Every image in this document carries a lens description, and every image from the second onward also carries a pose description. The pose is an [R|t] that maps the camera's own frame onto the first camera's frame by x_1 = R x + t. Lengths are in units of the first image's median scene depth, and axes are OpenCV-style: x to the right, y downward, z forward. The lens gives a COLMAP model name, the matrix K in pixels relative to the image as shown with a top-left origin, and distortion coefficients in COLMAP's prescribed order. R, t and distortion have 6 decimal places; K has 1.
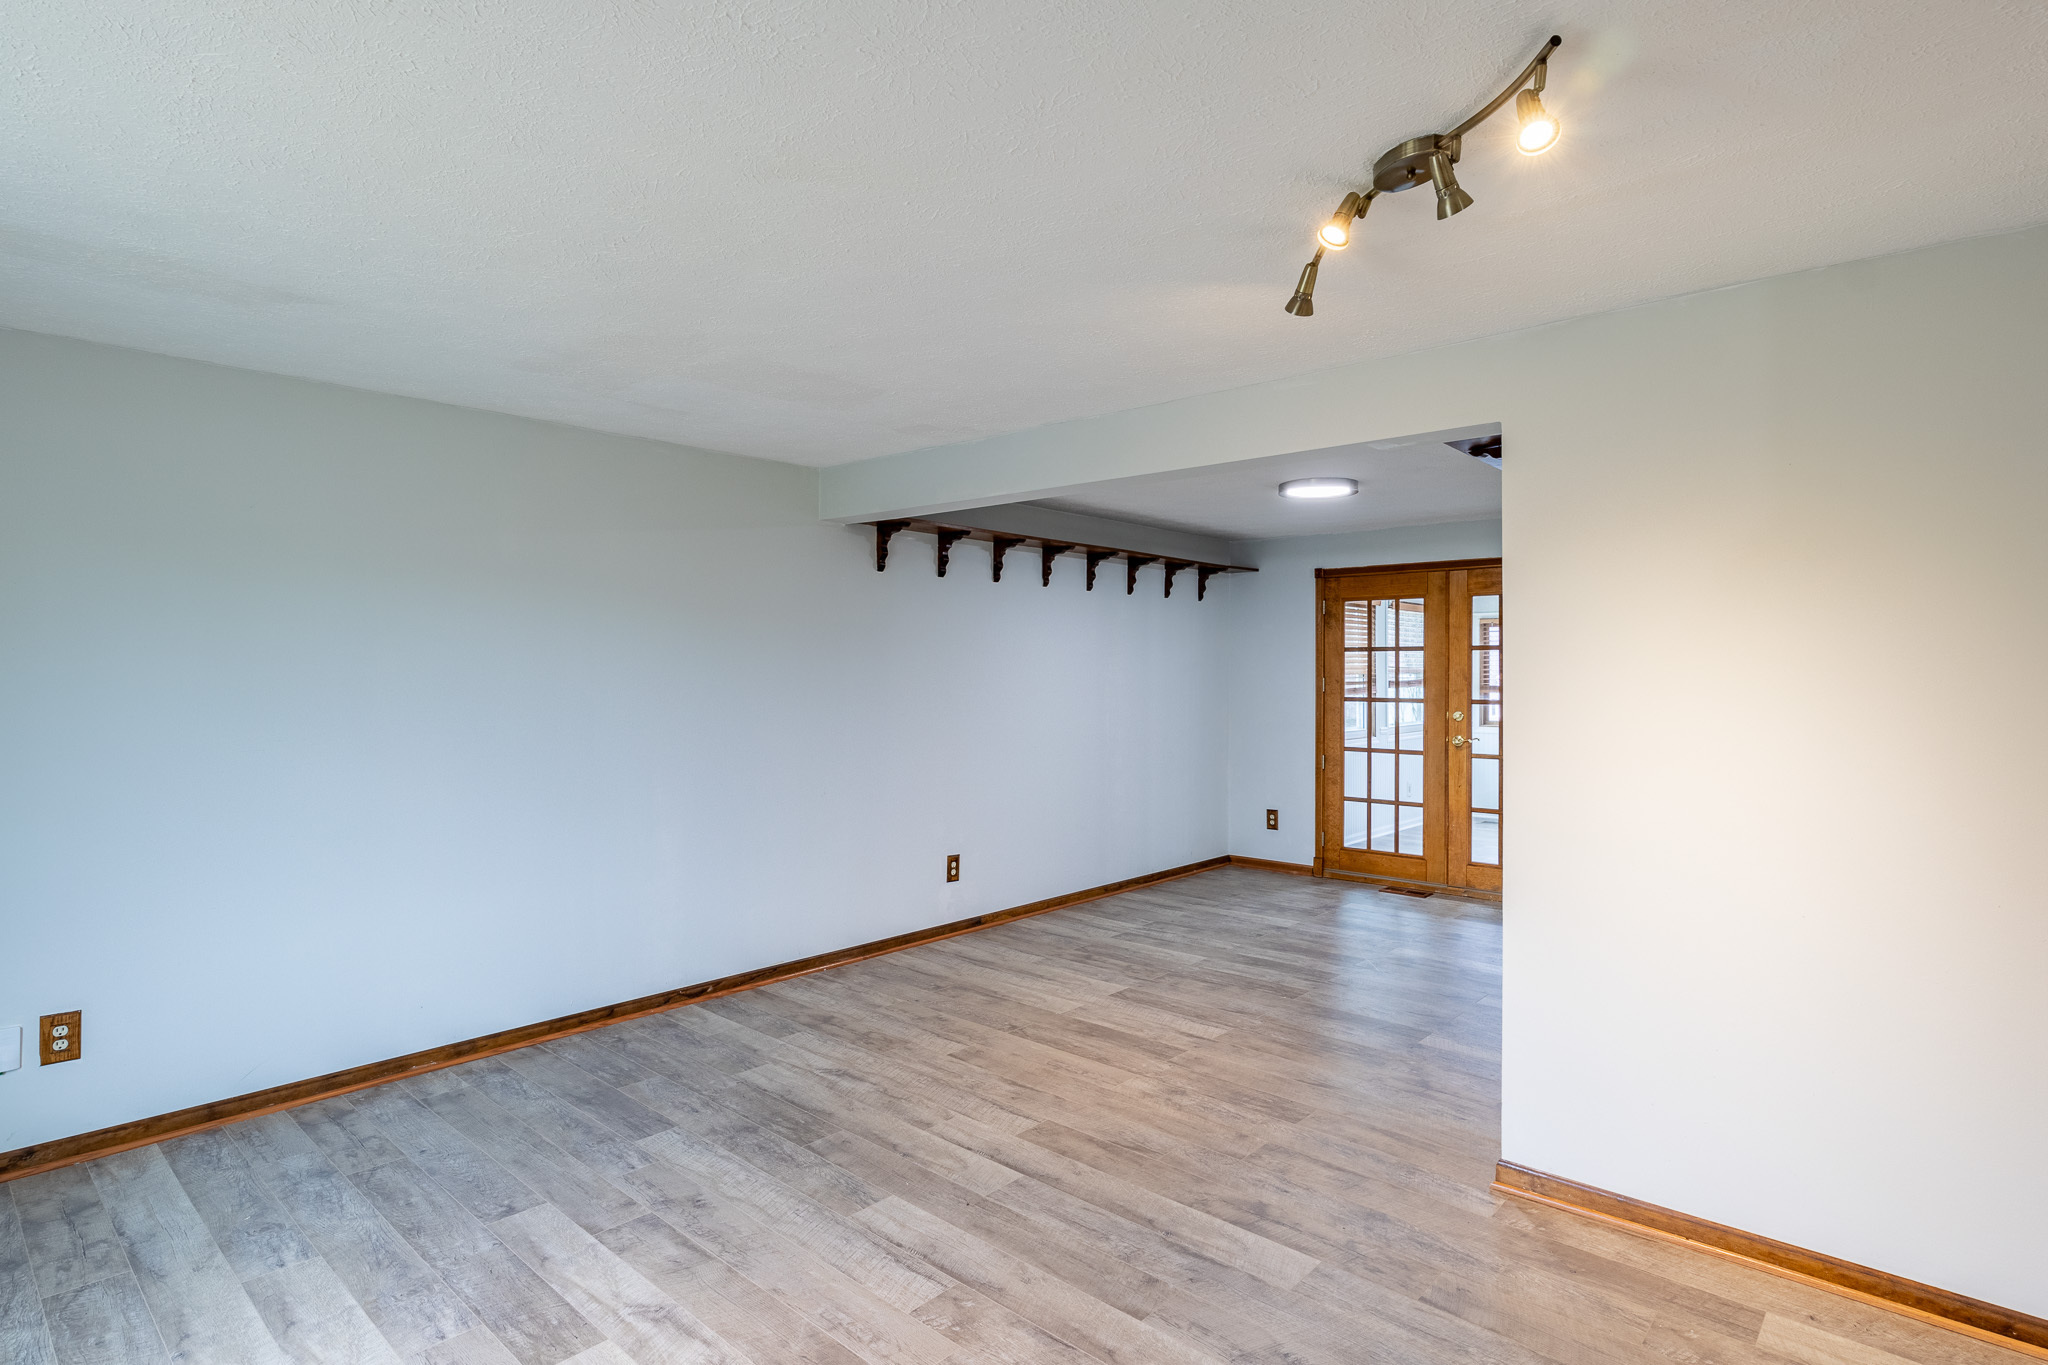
lens RADIAL K [[1083.8, 0, 1026.3], [0, 1083.8, 667.8], [0, 0, 1]] dist [-0.005110, -0.001461]
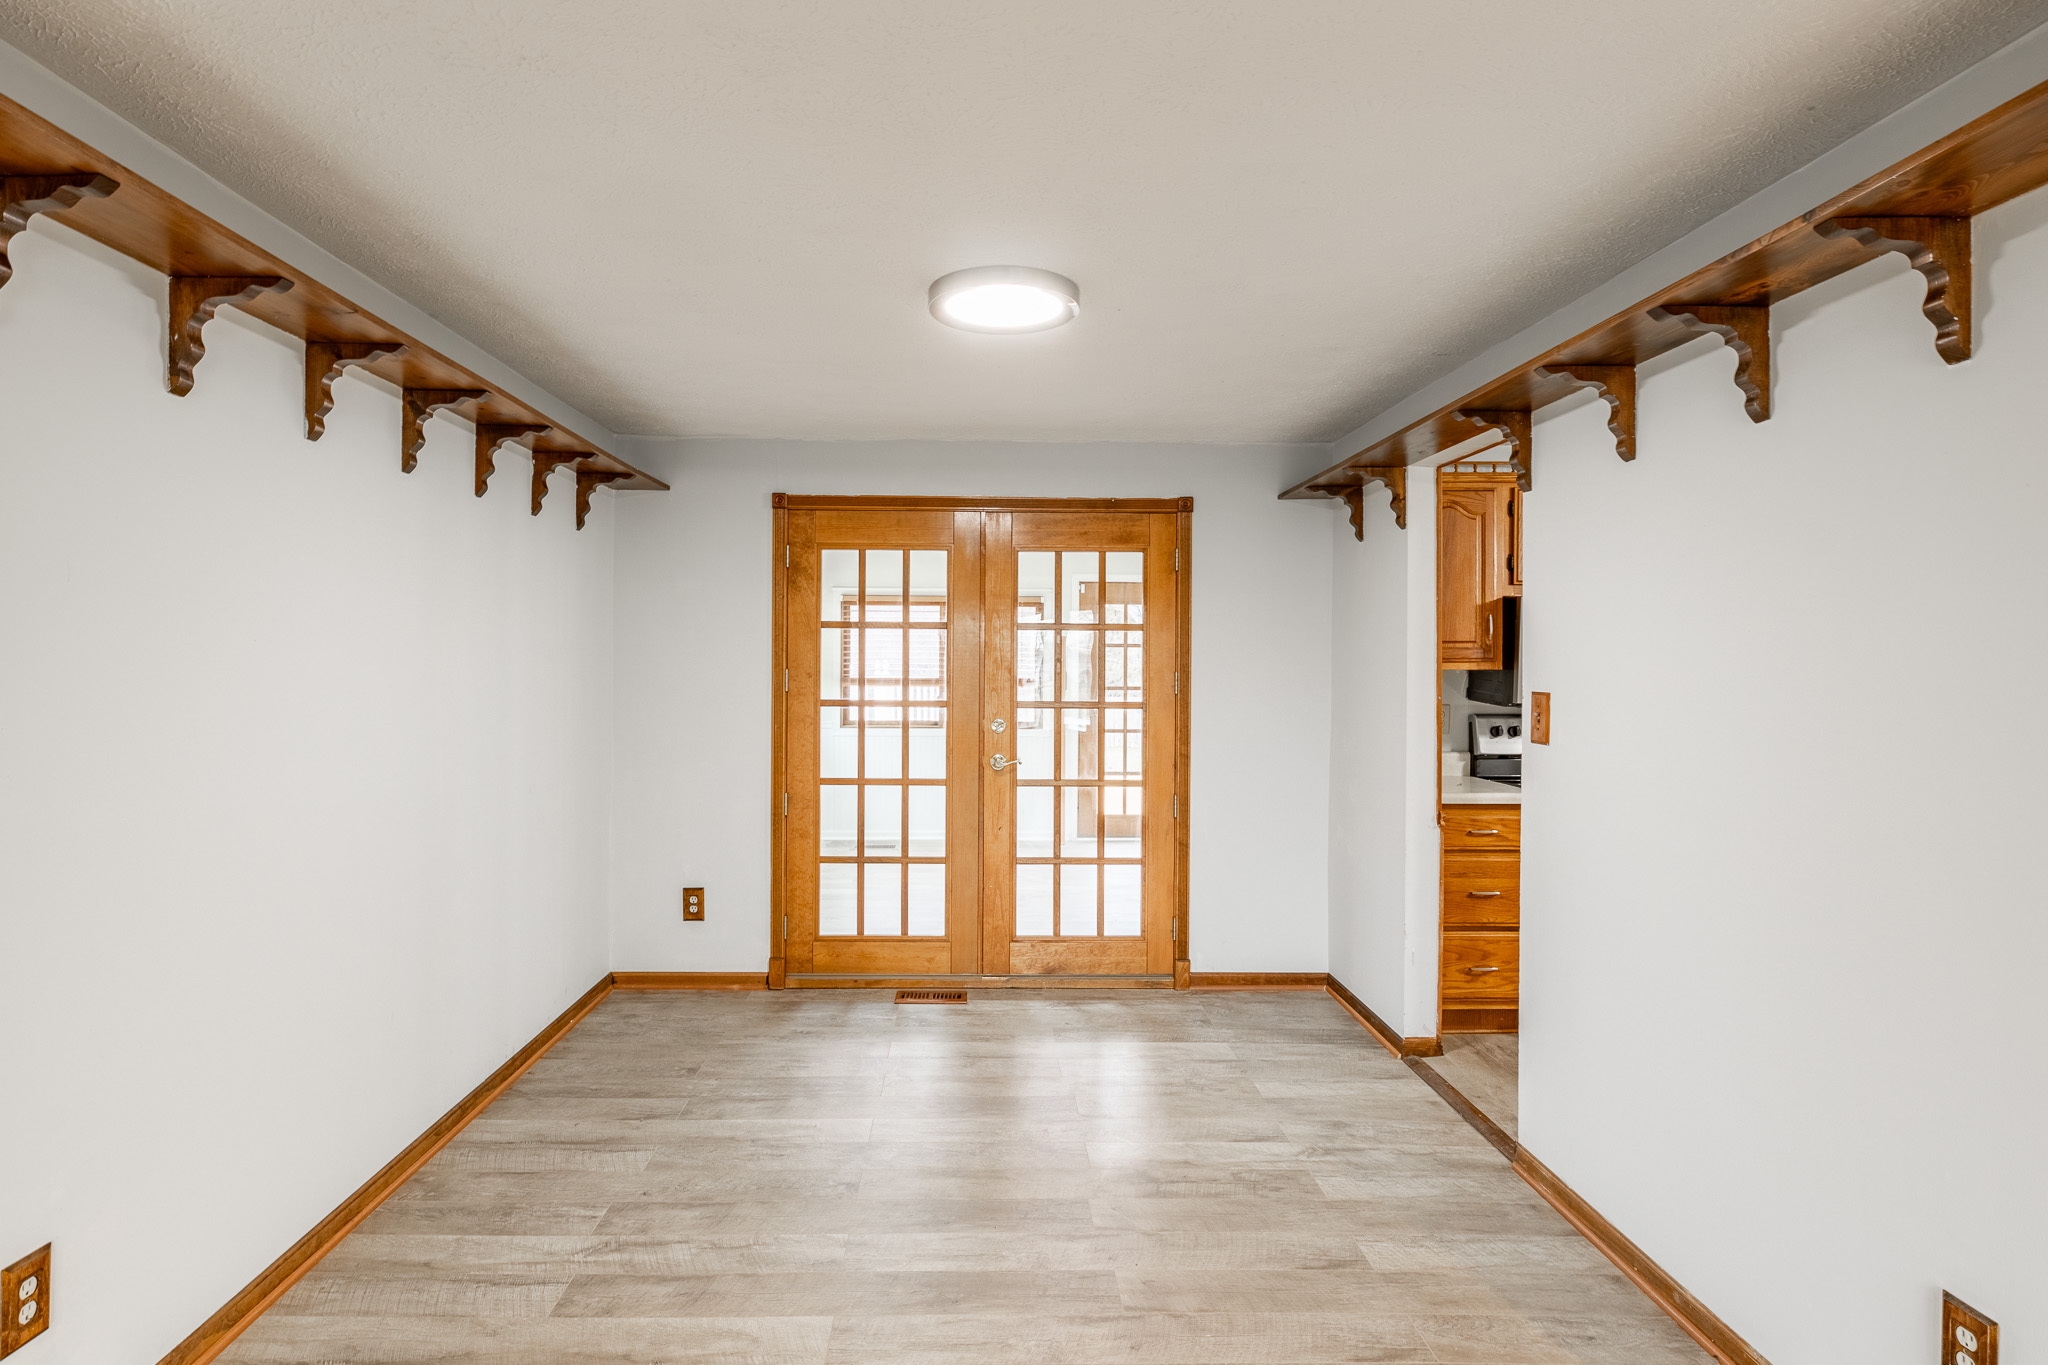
lens RADIAL K [[1083.8, 0, 1026.3], [0, 1083.8, 667.8], [0, 0, 1]] dist [-0.005110, -0.001461]
pose [[0.727149, 0.001651, 0.686478, -0.054163], [-0.009623, 0.999923, 0.007788, 0.002286], [-0.686412, -0.012269, 0.727109, 0.456623]]
